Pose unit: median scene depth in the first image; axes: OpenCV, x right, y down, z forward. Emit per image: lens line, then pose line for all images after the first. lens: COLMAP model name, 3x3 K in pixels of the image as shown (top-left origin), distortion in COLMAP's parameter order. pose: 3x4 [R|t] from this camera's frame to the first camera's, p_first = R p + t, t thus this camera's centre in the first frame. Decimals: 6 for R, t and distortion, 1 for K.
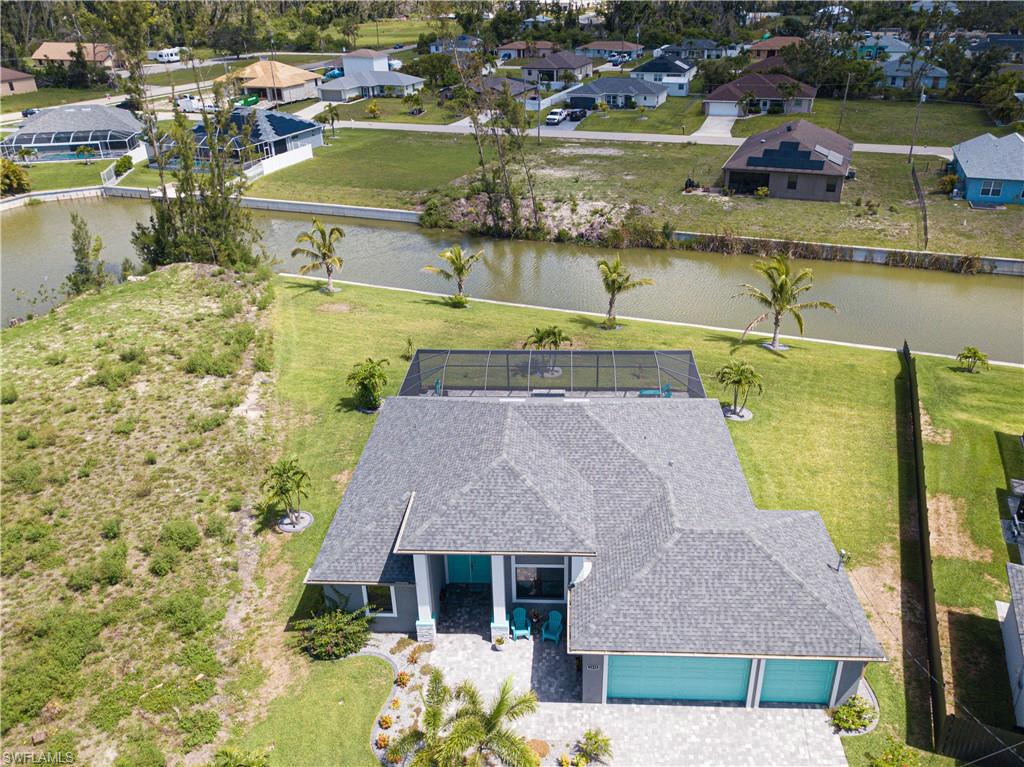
lens RADIAL K [[792.0, 0, 512.0], [0, 792.0, 383.5], [0, 0, 1]] dist [0.007979, 0.003348]
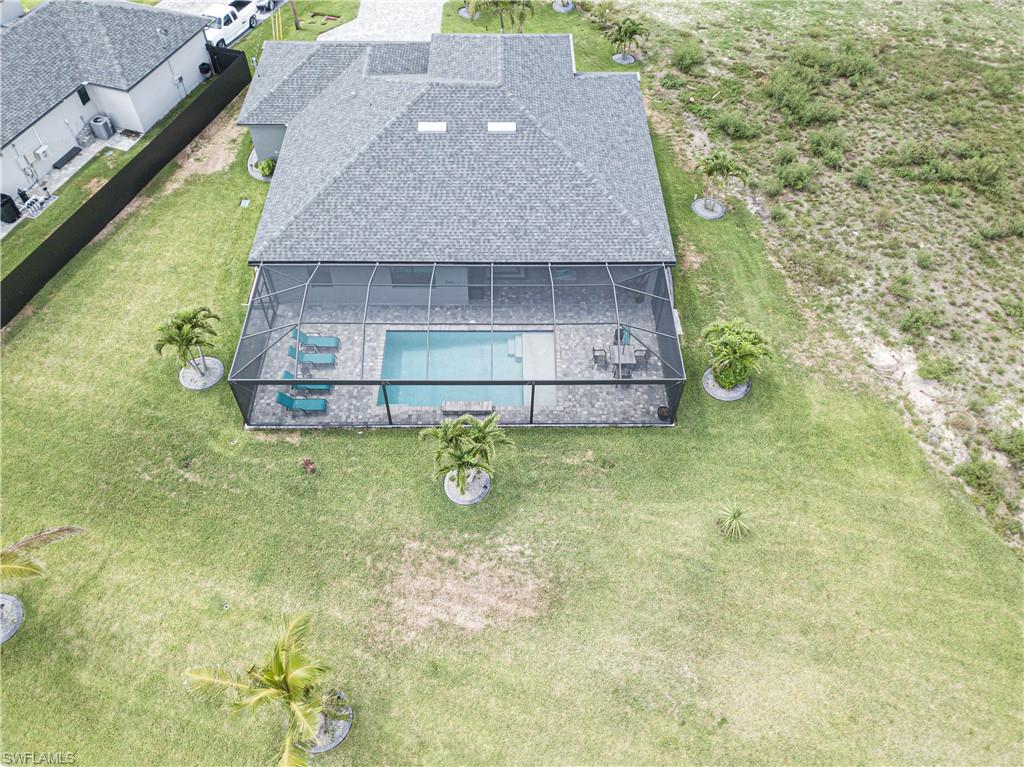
lens RADIAL K [[792.0, 0, 512.0], [0, 792.0, 383.5], [0, 0, 1]] dist [0.007979, 0.003348]
pose [[-0.997161, 0.064848, -0.038283, 0.040869], [-0.024145, 0.206222, 0.978207, -0.773910], [0.071329, 0.976354, -0.204070, 1.374709]]
